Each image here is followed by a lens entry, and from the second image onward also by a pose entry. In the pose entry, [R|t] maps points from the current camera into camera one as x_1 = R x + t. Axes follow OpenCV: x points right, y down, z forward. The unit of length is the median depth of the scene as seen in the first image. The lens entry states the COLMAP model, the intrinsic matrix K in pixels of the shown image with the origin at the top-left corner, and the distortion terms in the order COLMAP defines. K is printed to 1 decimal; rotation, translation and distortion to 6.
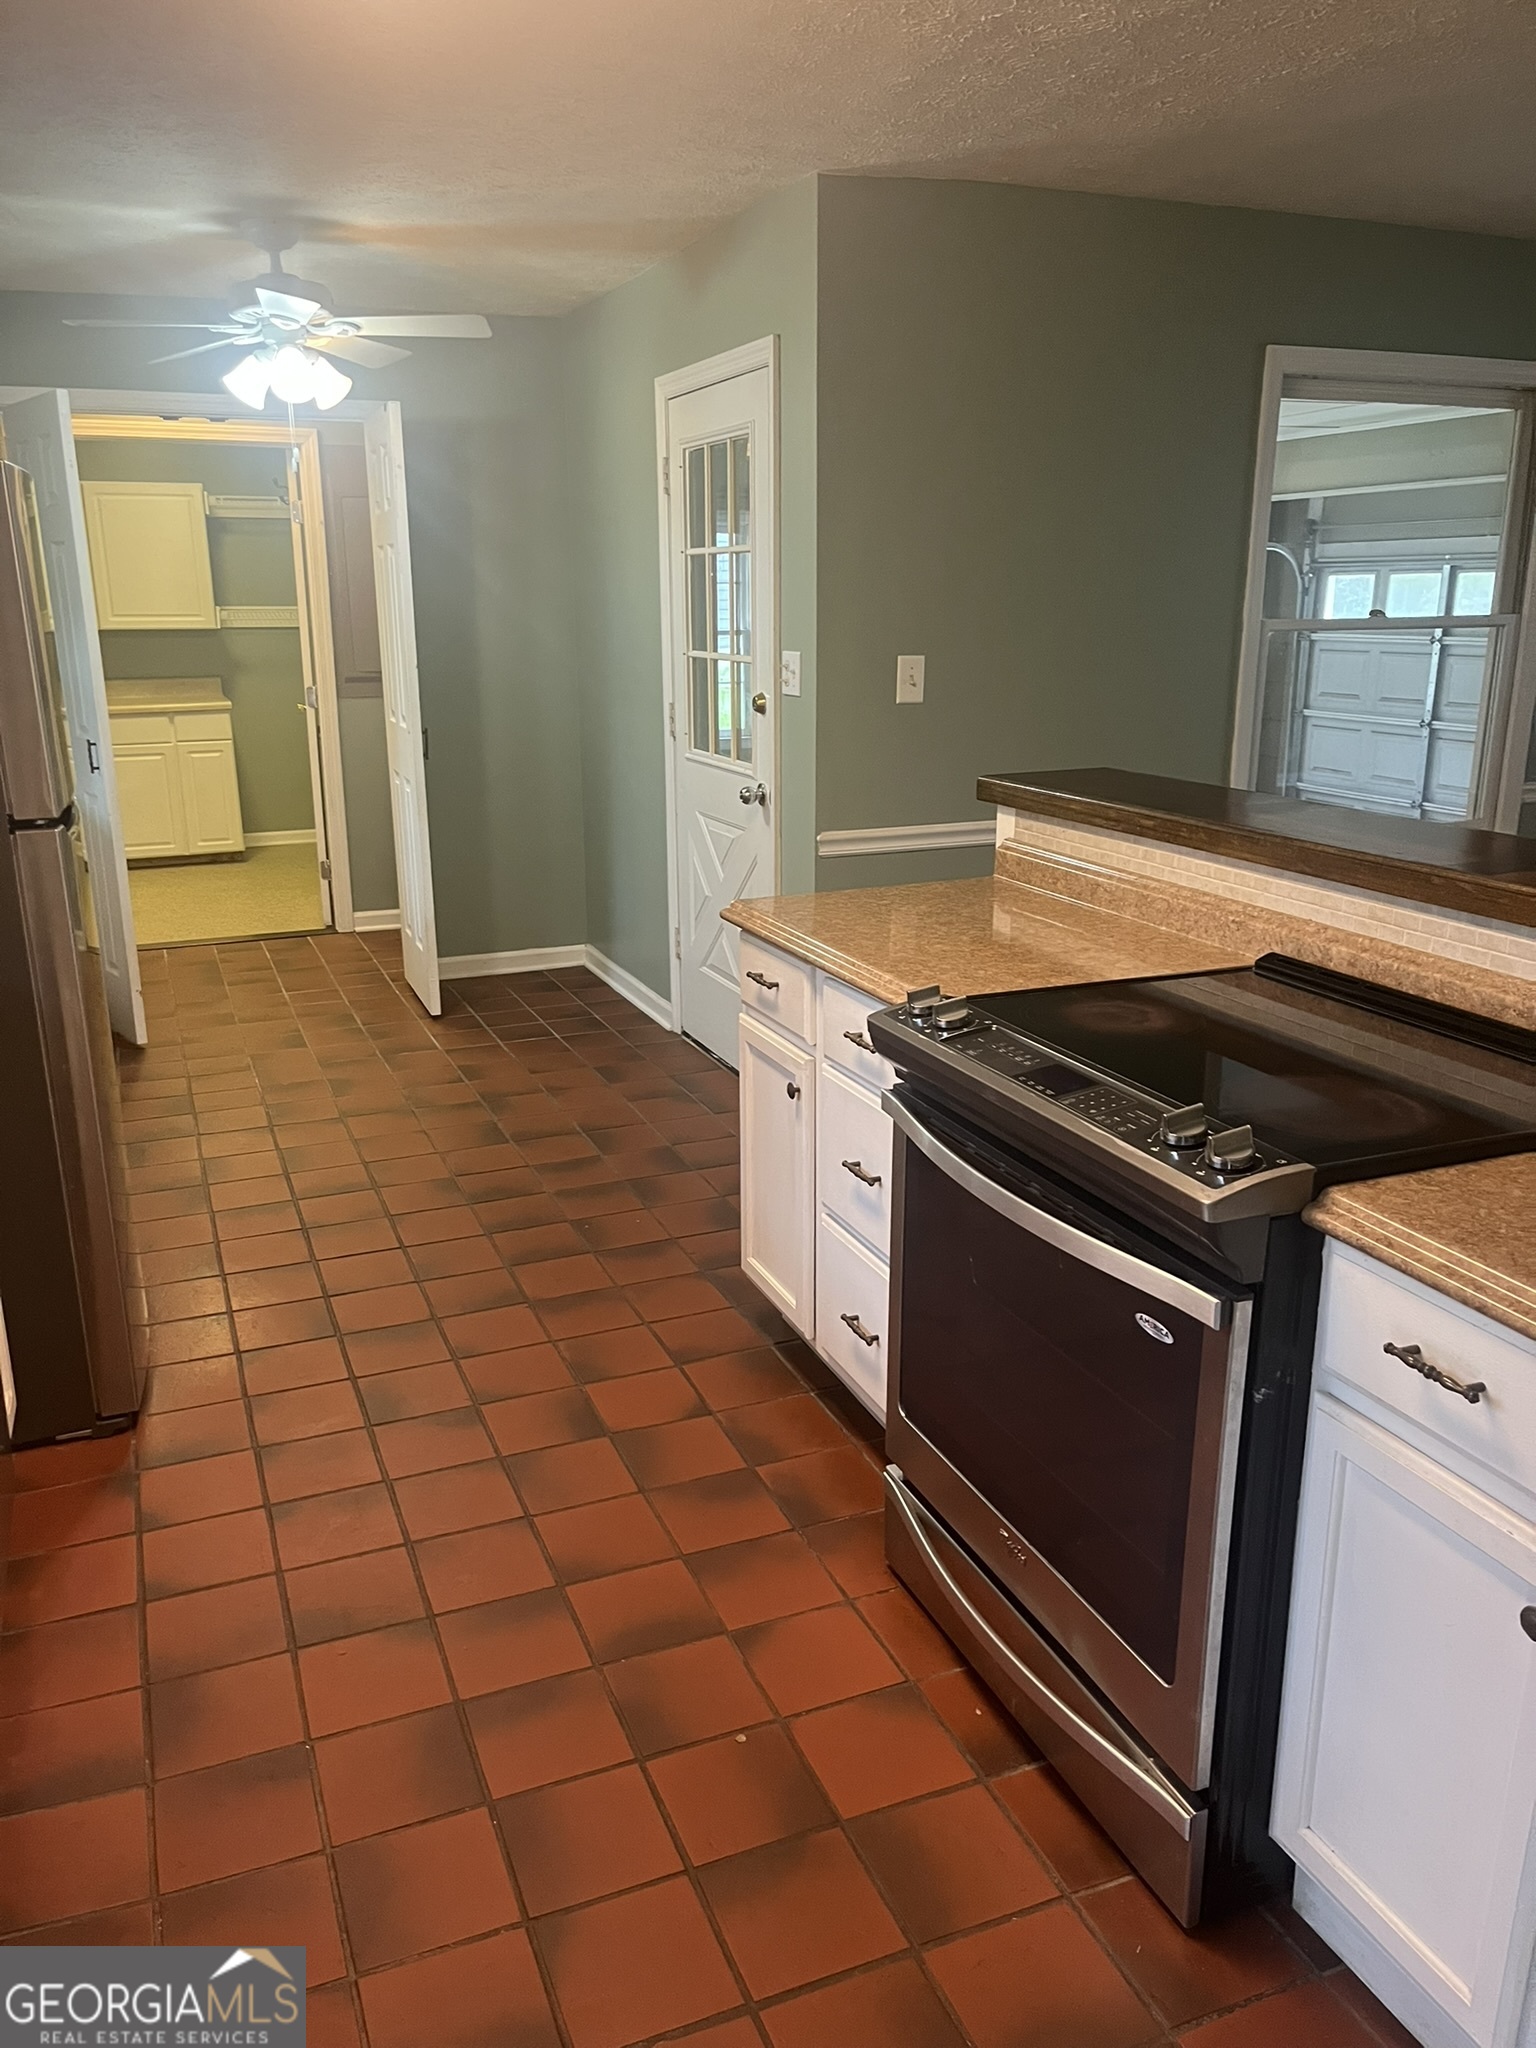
lens RADIAL K [[1559.4, 0, 786.2], [0, 1559.4, 1033.1], [0, 0, 1]] dist [0.054803, -0.058608]
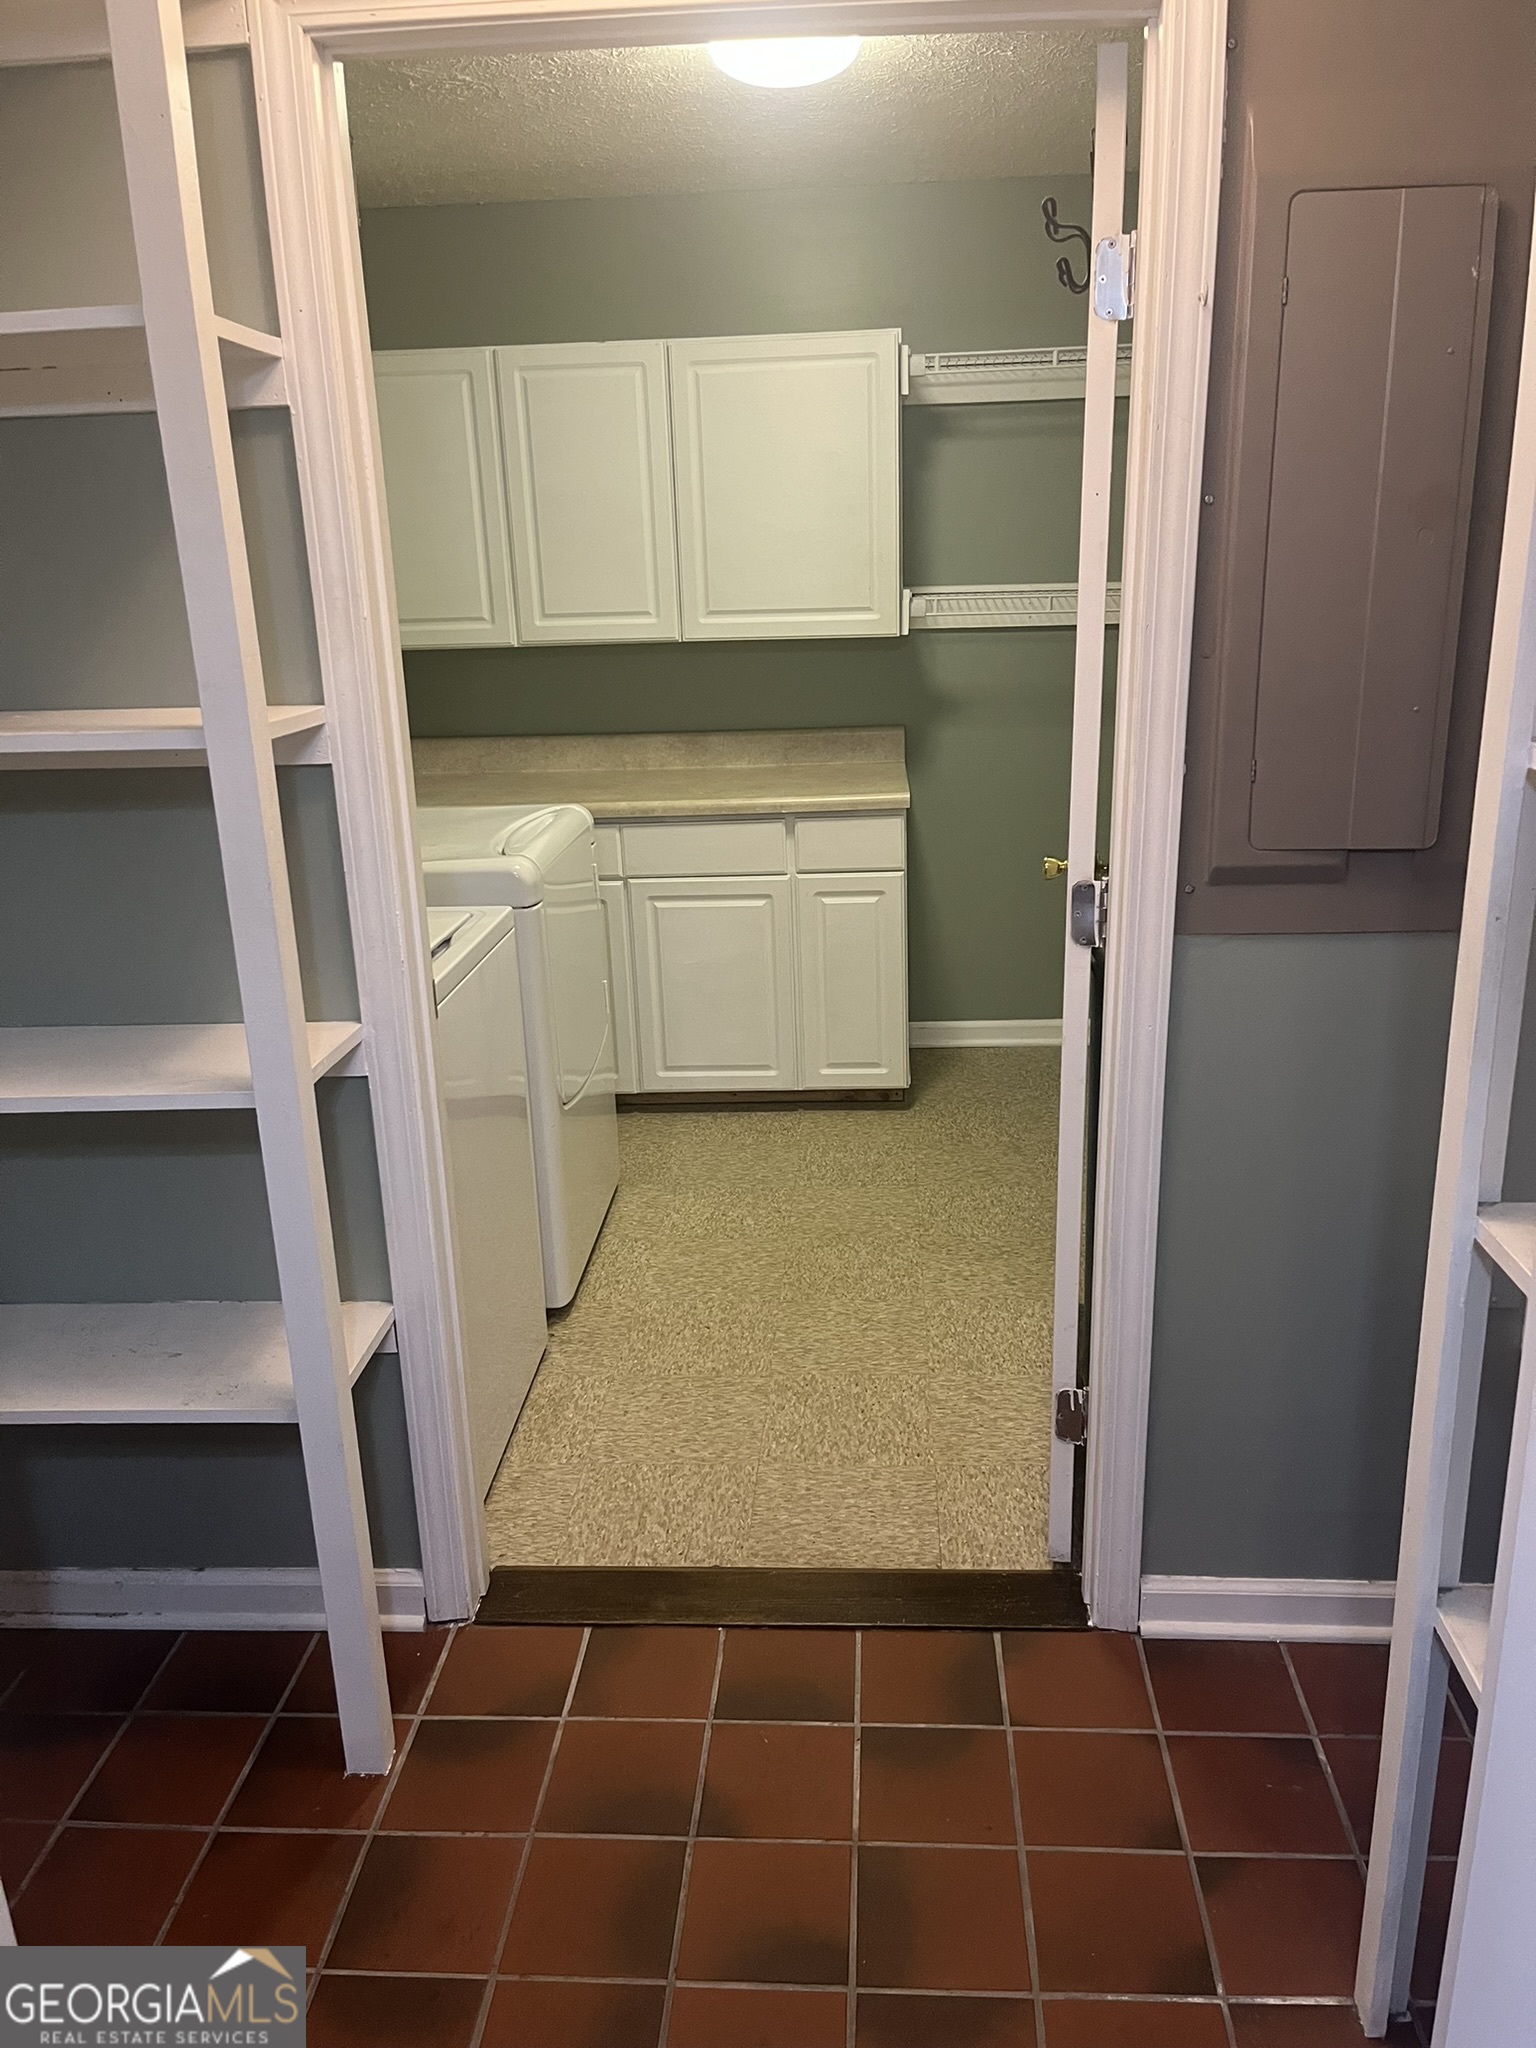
lens RADIAL K [[1559.4, 0, 786.2], [0, 1559.4, 1033.1], [0, 0, 1]] dist [0.054803, -0.058608]
pose [[0.898647, 0.106770, -0.425480, -0.223027], [-0.090903, 0.994199, 0.057491, -0.204175], [0.429150, -0.012987, 0.903140, 0.698585]]
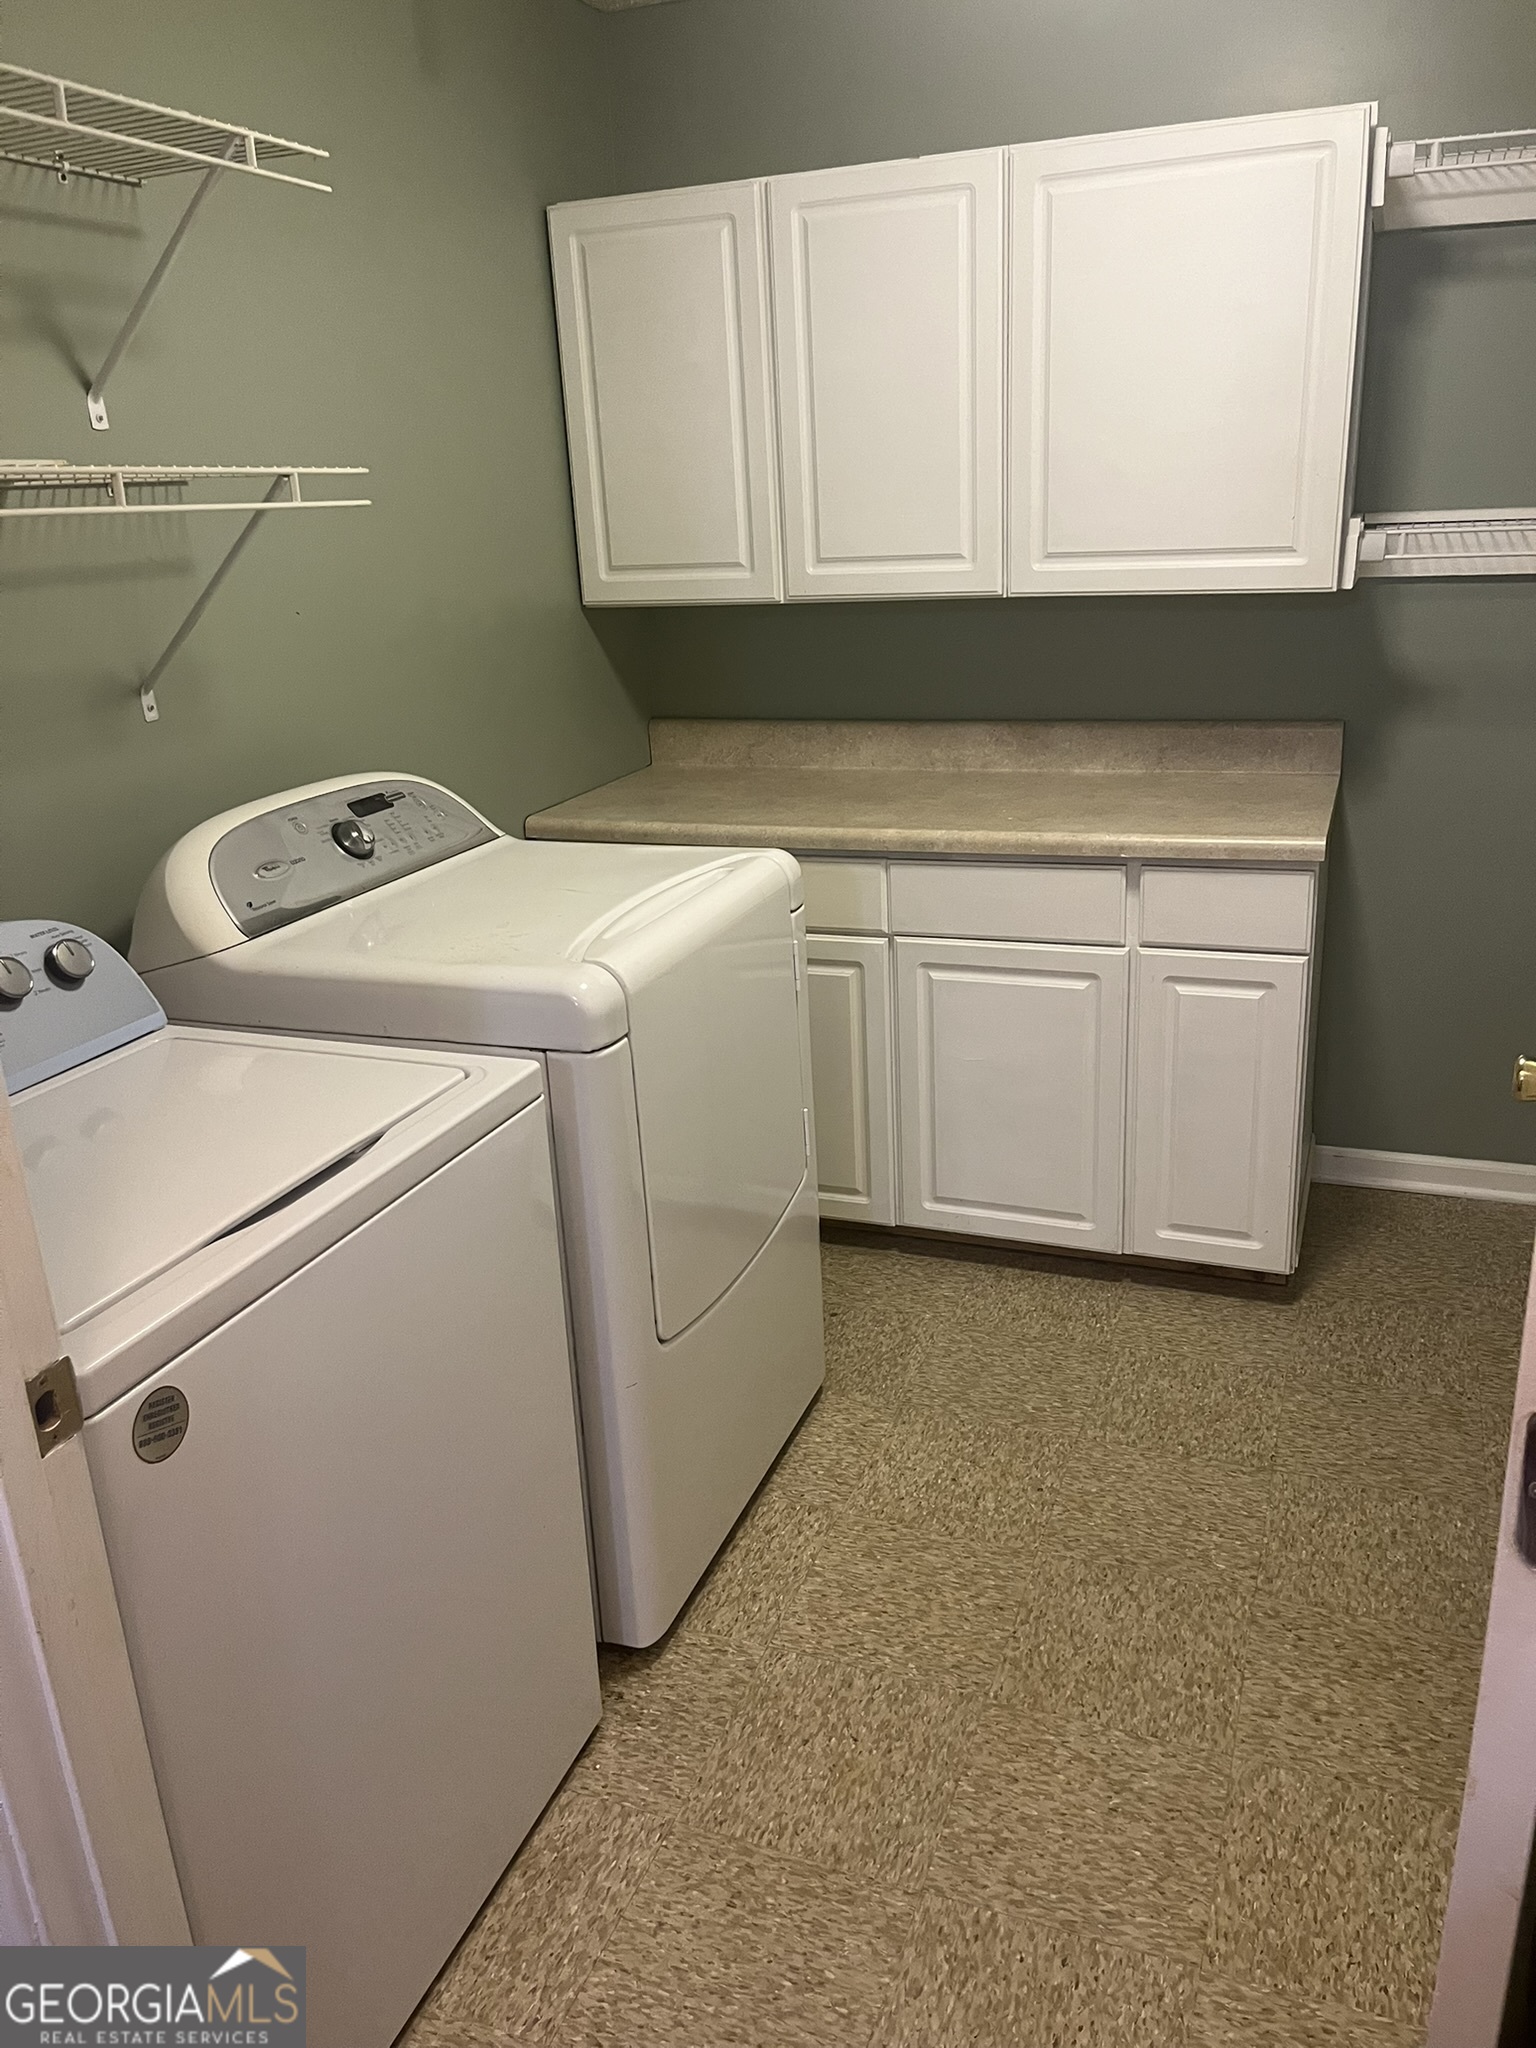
lens RADIAL K [[1551.3, 0, 783.7], [0, 1551.3, 1014.8], [0, 0, 1]] dist [0.078161, -0.117958]
pose [[0.721697, 0.193239, -0.664690, -0.277280], [-0.146459, 0.981132, 0.126216, -0.251832], [0.676538, 0.006260, 0.736381, 0.887024]]
